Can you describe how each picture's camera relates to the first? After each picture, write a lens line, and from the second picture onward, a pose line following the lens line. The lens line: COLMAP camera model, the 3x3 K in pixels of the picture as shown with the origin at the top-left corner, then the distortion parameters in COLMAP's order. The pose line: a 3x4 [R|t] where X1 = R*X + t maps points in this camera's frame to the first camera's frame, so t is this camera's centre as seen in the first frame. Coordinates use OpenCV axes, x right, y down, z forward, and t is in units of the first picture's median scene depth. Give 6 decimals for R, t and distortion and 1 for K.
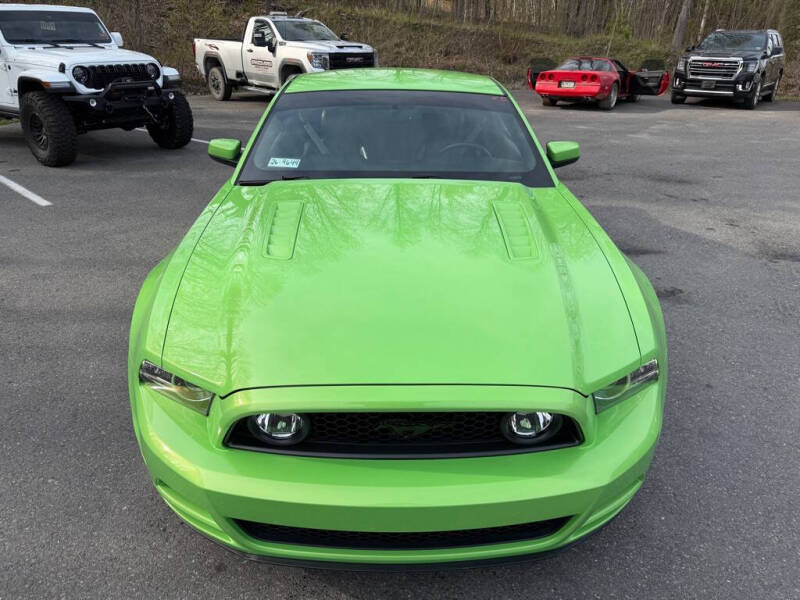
lens RADIAL K [[573.9, 0, 404.7], [0, 573.9, 297.8], [0, 0, 1]] dist [0.001135, -0.011596]
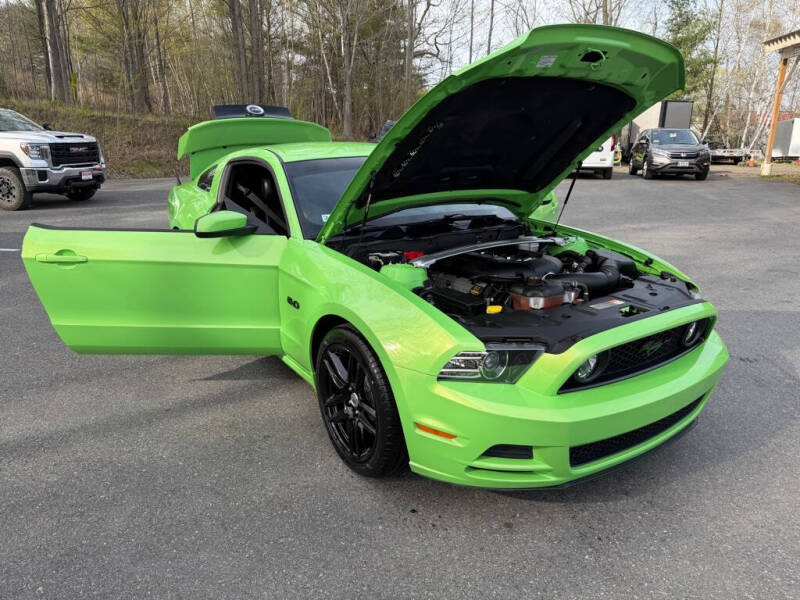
lens RADIAL K [[573.9, 0, 398.1], [0, 573.9, 294.3], [0, 0, 1]] dist [0.001135, -0.011596]
pose [[0.843599, -0.160889, 0.512304, -0.286291], [0.234389, 0.968700, -0.081744, 0.014907], [-0.483118, 0.189037, 0.854905, 0.004185]]
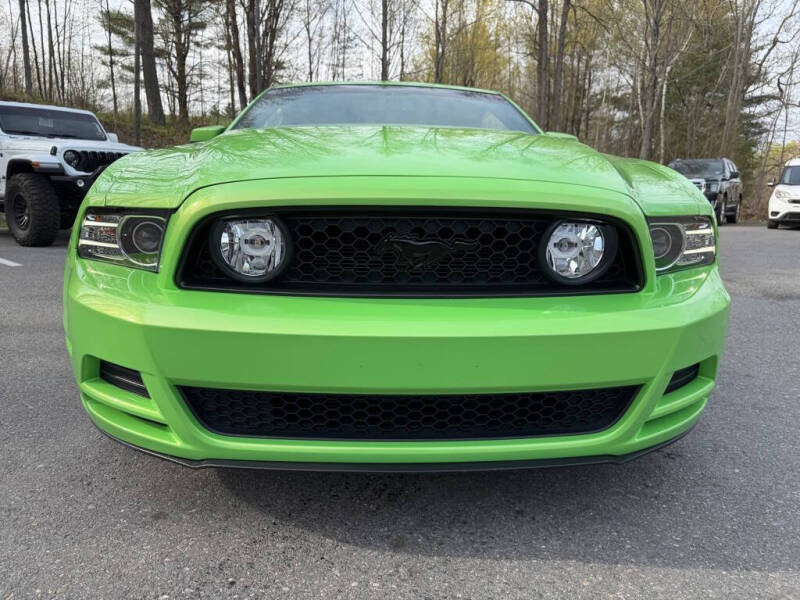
lens RADIAL K [[573.9, 0, 404.8], [0, 573.9, 298.6], [0, 0, 1]] dist [0.001135, -0.011596]
pose [[0.999519, -0.003718, 0.030794, -0.008534], [0.011097, 0.969943, -0.243080, 0.106089], [-0.028964, 0.243304, 0.969517, 0.060348]]
